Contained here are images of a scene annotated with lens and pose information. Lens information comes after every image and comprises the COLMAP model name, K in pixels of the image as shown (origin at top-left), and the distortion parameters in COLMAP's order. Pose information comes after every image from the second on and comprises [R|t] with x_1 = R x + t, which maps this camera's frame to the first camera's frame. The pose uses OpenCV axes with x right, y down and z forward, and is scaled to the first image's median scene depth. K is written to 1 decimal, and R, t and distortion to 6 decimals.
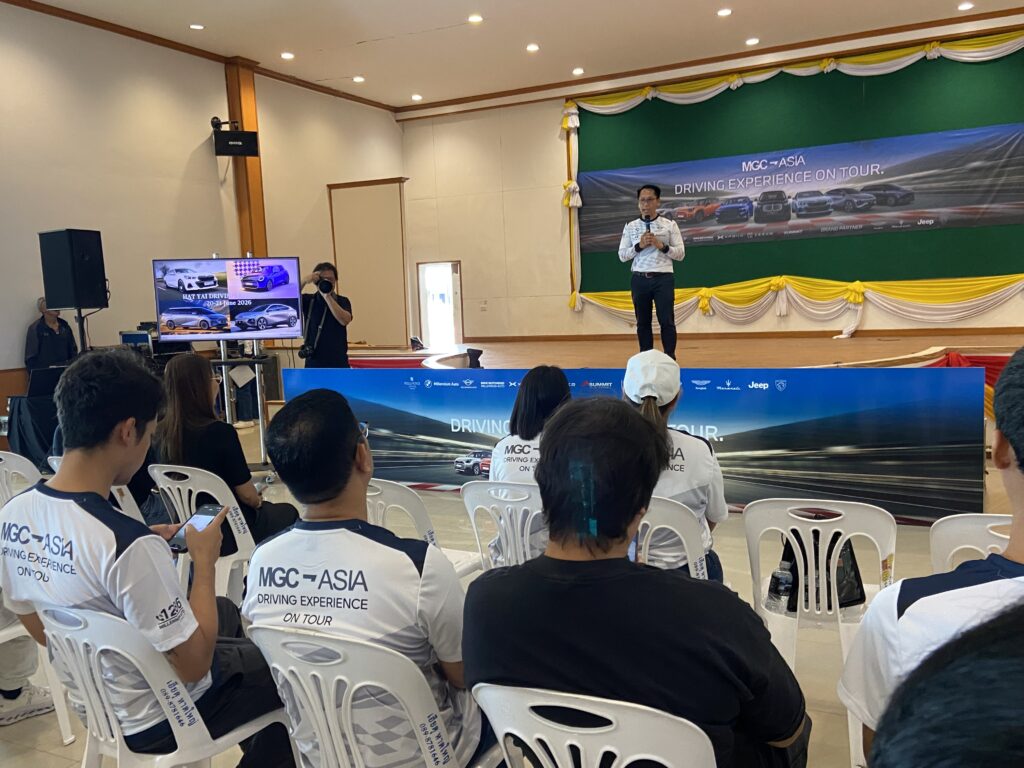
lens RADIAL K [[903.5, 0, 506.6], [0, 903.5, 389.2], [0, 0, 1]] dist [0.052585, -0.030058]
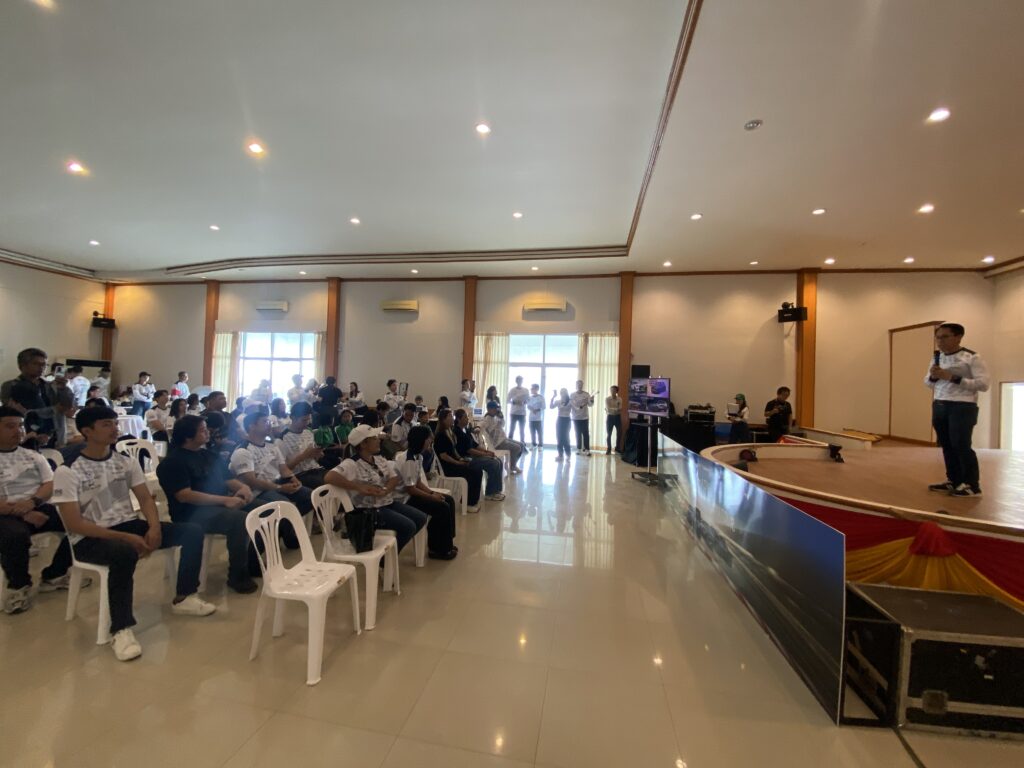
lens RADIAL K [[411.1, 0, 513.4], [0, 411.1, 383.5], [0, 0, 1]] dist [-0.013704, -0.000164]
pose [[0.289847, 0.041761, -0.956161, 0.544211], [-0.145108, 0.989416, -0.000774, -0.081945], [0.946009, 0.138971, 0.292839, 0.396937]]
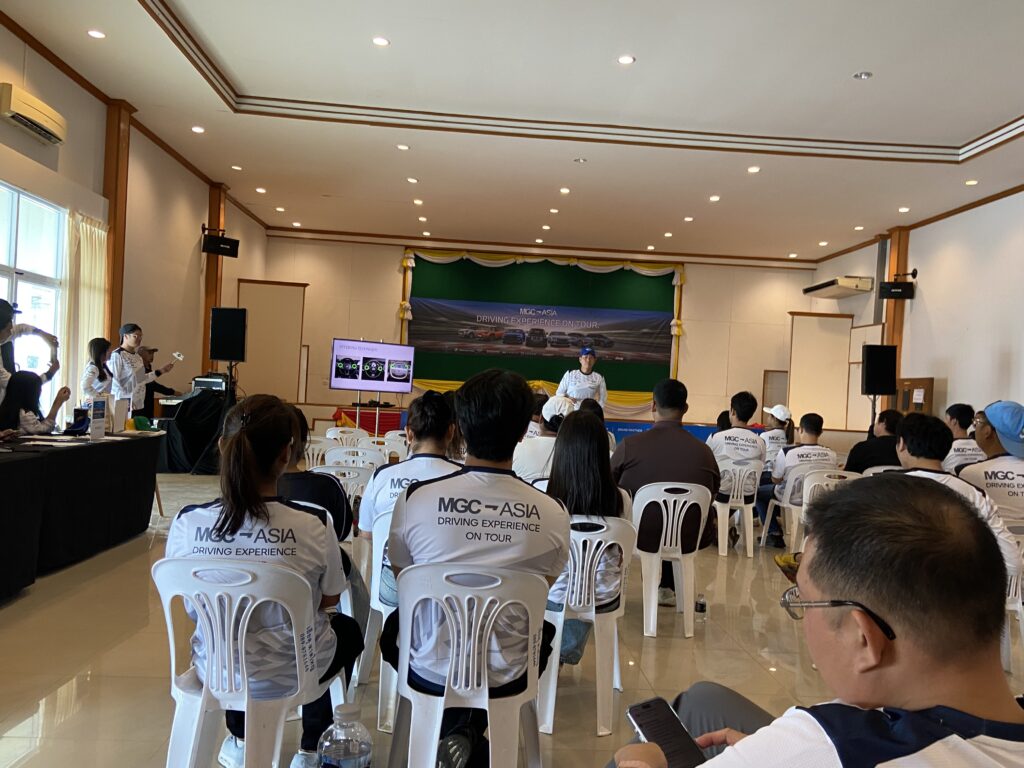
lens RADIAL K [[838.7, 0, 517.3], [0, 838.7, 390.1], [0, 0, 1]] dist [0.071208, -0.000304]
pose [[0.861236, 0.088721, 0.500401, -0.859018], [-0.038006, 0.993130, -0.110670, 0.107556], [-0.506783, 0.076295, 0.858691, -0.479743]]
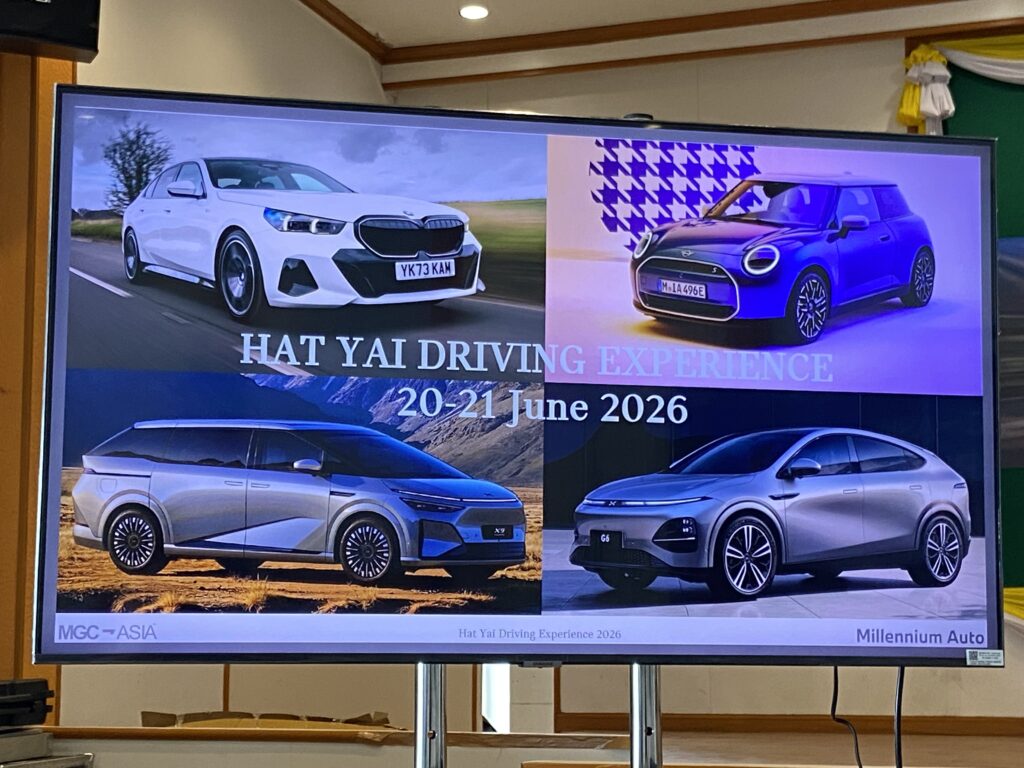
lens RADIAL K [[1819.7, 0, 514.0], [0, 1819.7, 383.8], [0, 0, 1]] dist [0.105874, 0.000000]
pose [[0.988899, 0.052098, 0.139160, -0.350296], [-0.017082, 0.970172, -0.241817, -0.026563], [-0.147607, 0.236755, 0.960291, 0.710736]]
